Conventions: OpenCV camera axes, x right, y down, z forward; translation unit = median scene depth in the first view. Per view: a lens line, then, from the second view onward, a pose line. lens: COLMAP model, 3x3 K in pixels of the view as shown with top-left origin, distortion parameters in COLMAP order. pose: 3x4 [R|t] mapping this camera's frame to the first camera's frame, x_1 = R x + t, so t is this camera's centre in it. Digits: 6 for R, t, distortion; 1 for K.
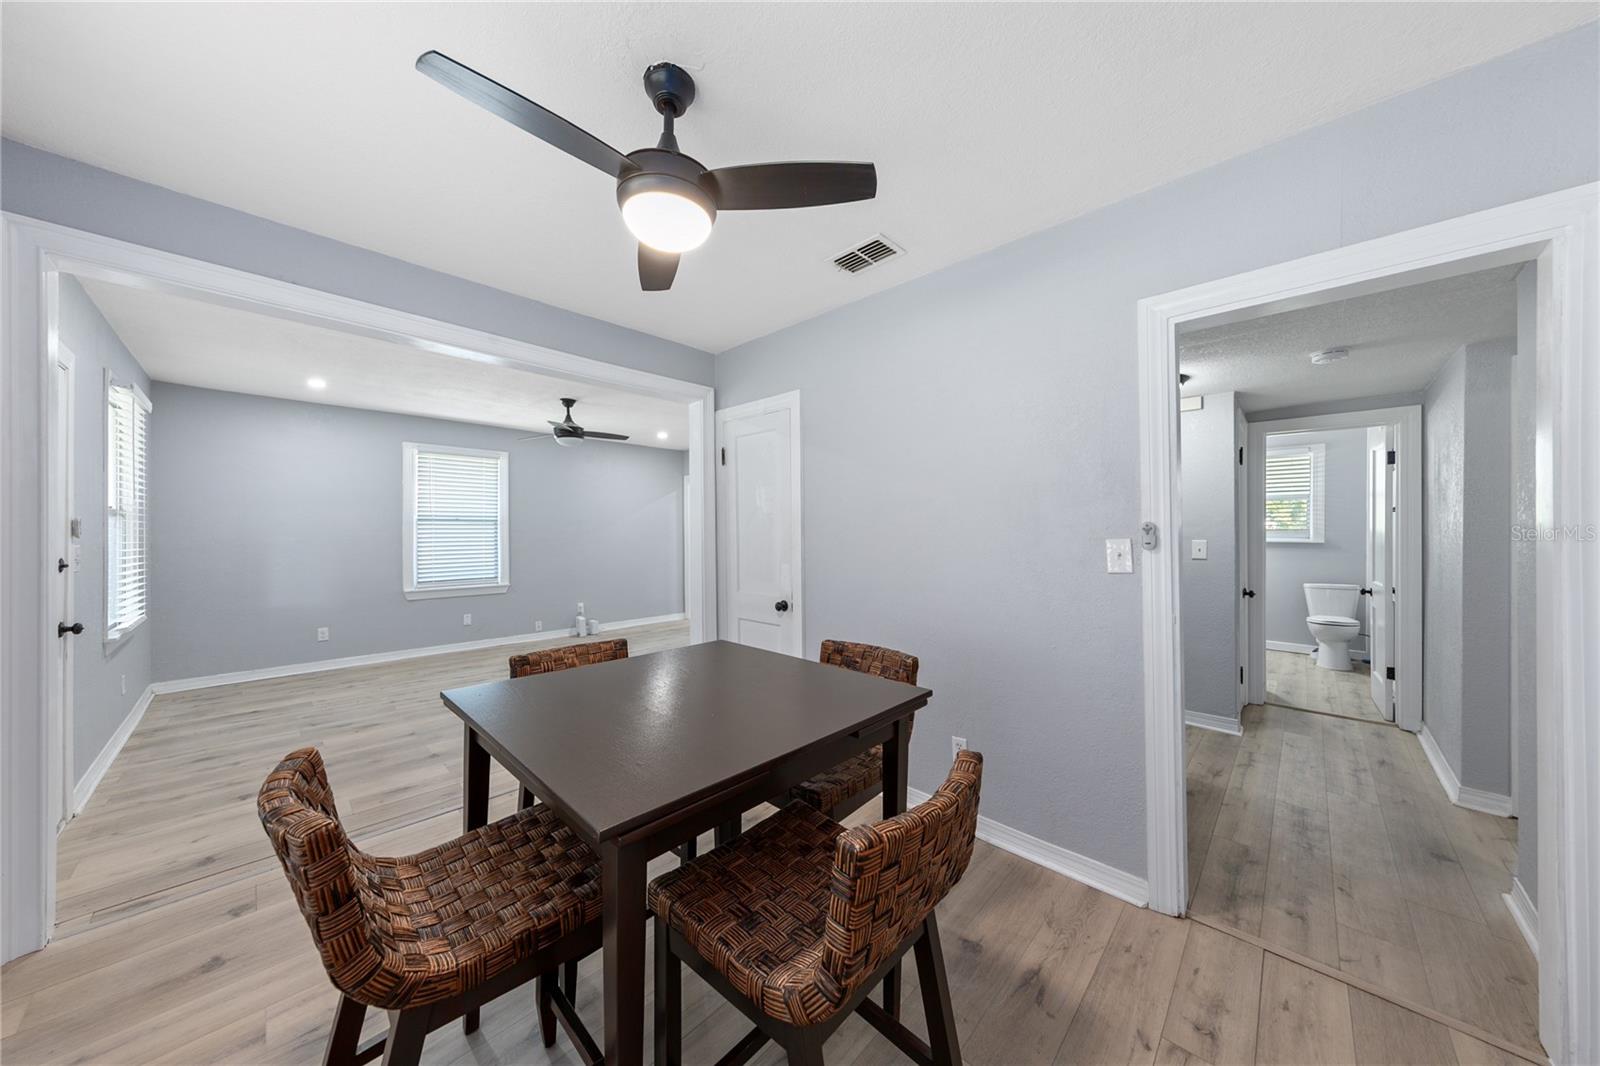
lens RADIAL K [[530.2, 0, 800.9], [0, 530.2, 530.3], [0, 0, 1]] dist [0.007482, 0.000144]
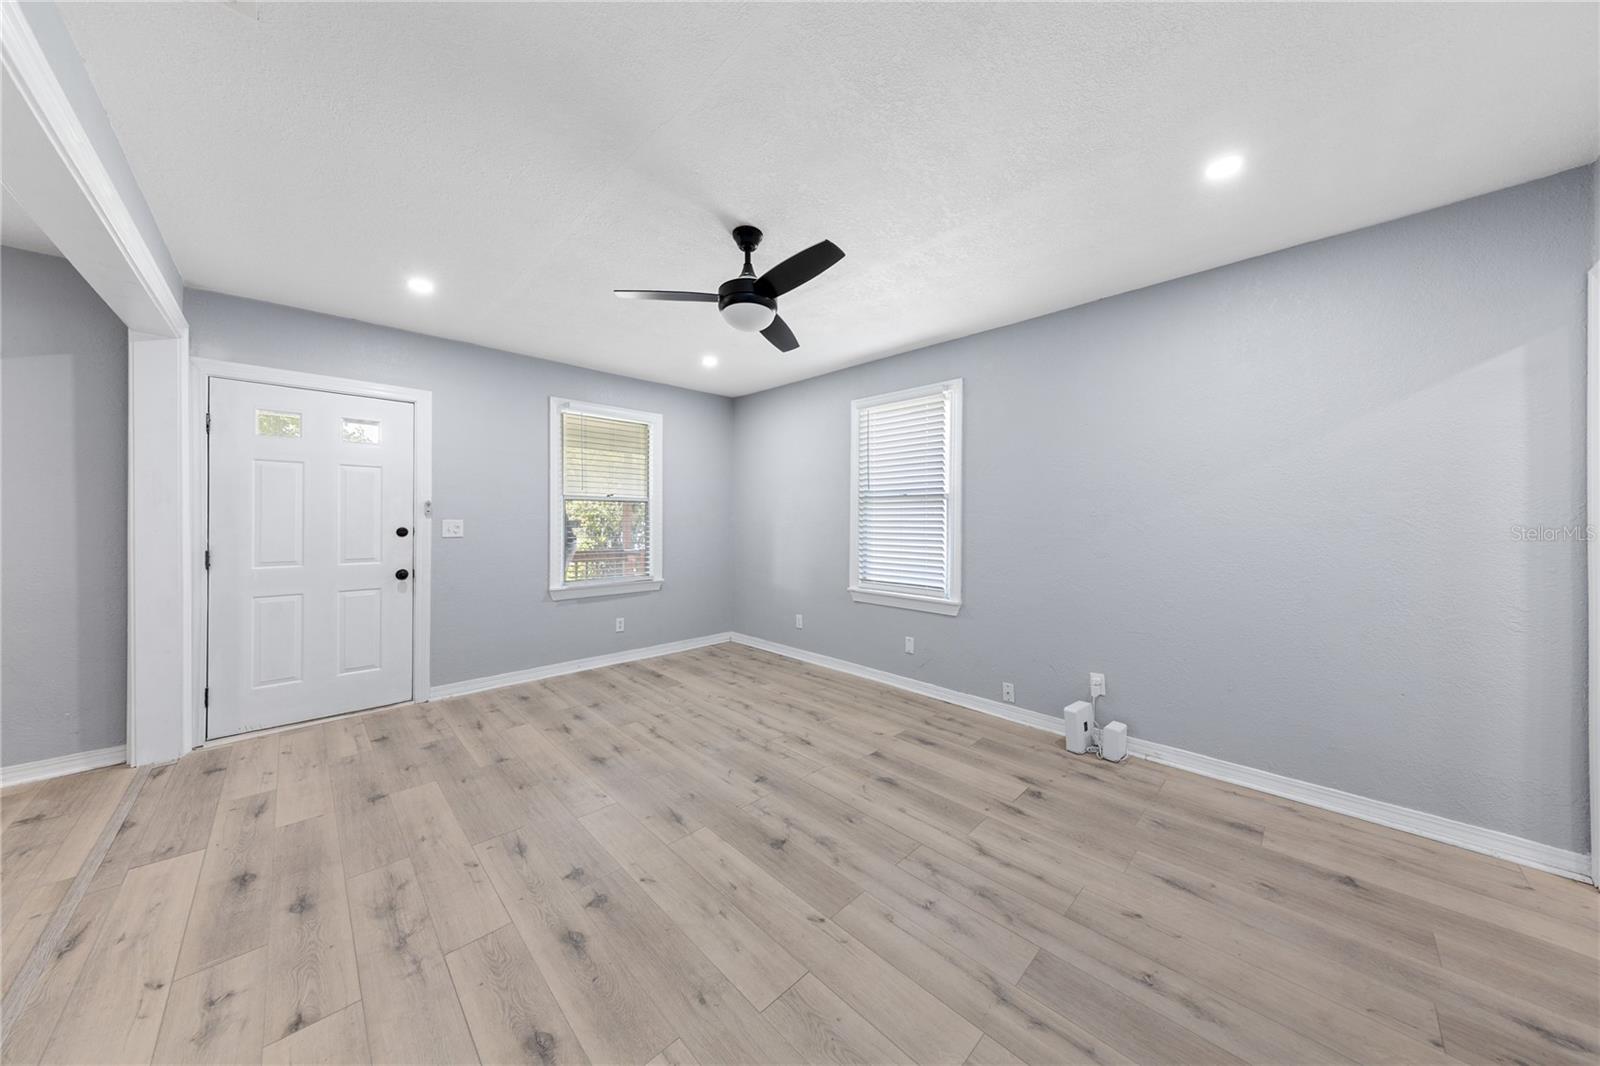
lens RADIAL K [[530.2, 0, 801.4], [0, 530.2, 526.9], [0, 0, 1]] dist [0.007482, 0.000144]
pose [[-0.046356, 0.029875, -0.998478, 0.051514], [0.010648, 0.999511, 0.029412, -0.002251], [0.998868, -0.009268, -0.046652, 1.071524]]
